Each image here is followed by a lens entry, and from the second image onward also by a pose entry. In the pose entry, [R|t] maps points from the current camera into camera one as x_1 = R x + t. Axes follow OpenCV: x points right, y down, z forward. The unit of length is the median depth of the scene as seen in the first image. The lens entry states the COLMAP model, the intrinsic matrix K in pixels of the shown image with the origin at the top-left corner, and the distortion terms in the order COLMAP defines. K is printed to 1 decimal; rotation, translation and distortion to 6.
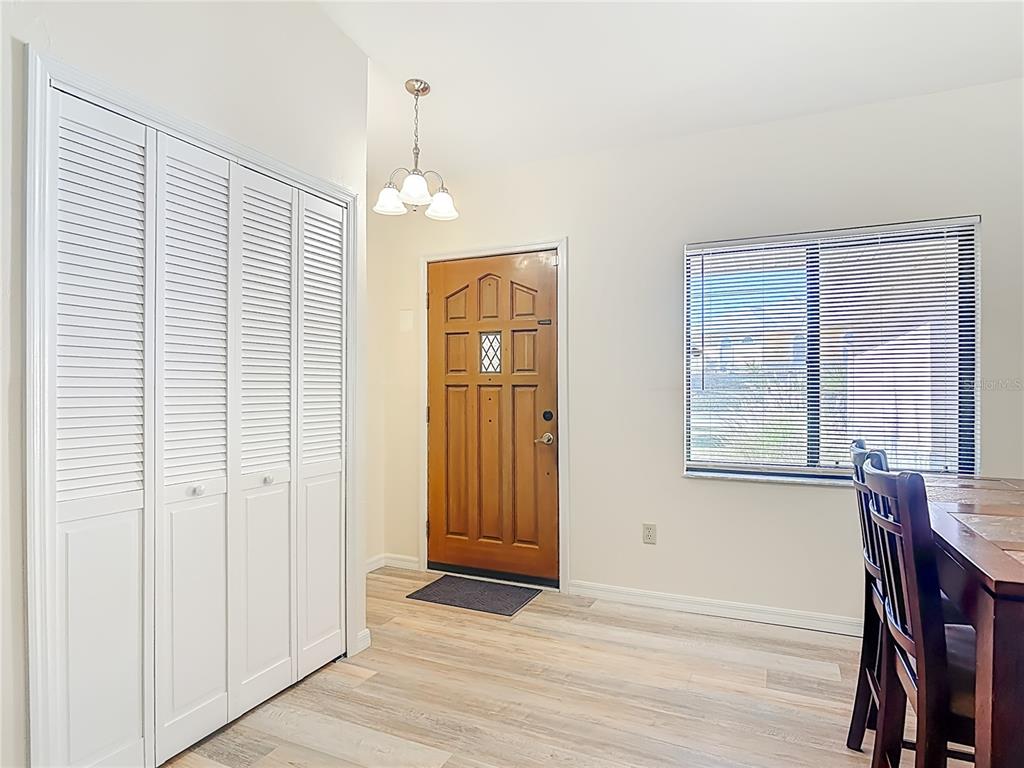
lens RADIAL K [[596.8, 0, 507.8], [0, 596.8, 386.3], [0, 0, 1]] dist [-0.007840, -0.002135]
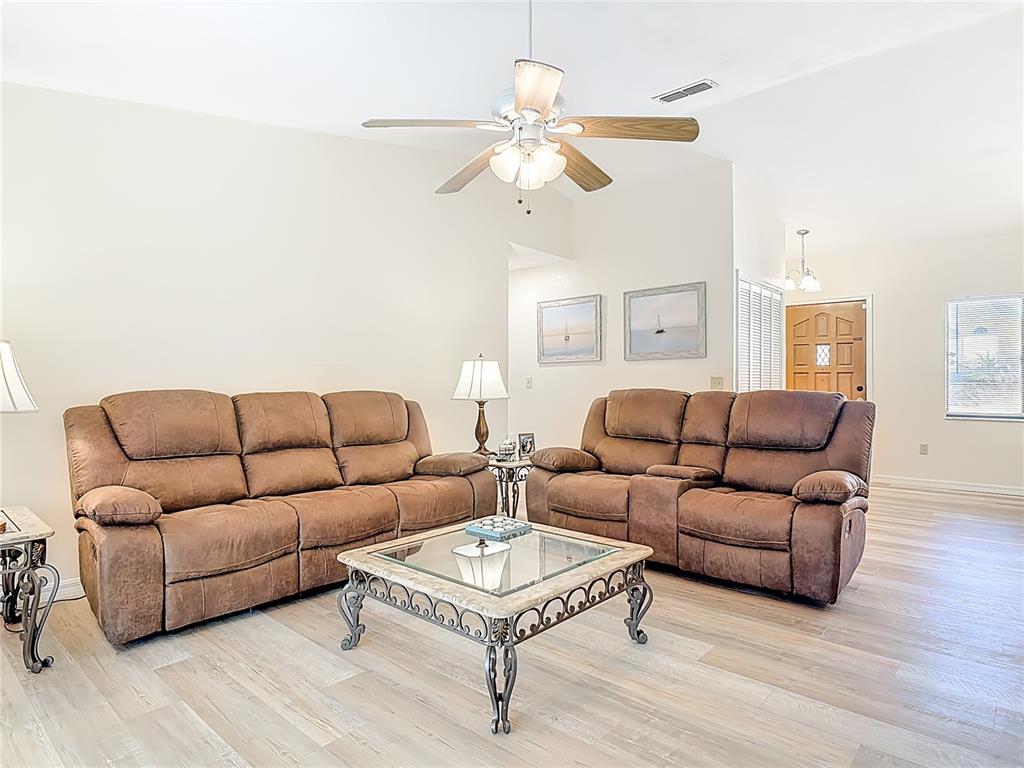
lens RADIAL K [[596.8, 0, 511.7], [0, 596.8, 383.4], [0, 0, 1]] dist [-0.007840, -0.002135]
pose [[0.959580, 0.005792, -0.281376, -0.440609], [-0.004313, 0.999973, 0.005872, 0.025596], [0.281402, -0.004421, 0.959580, -1.067356]]
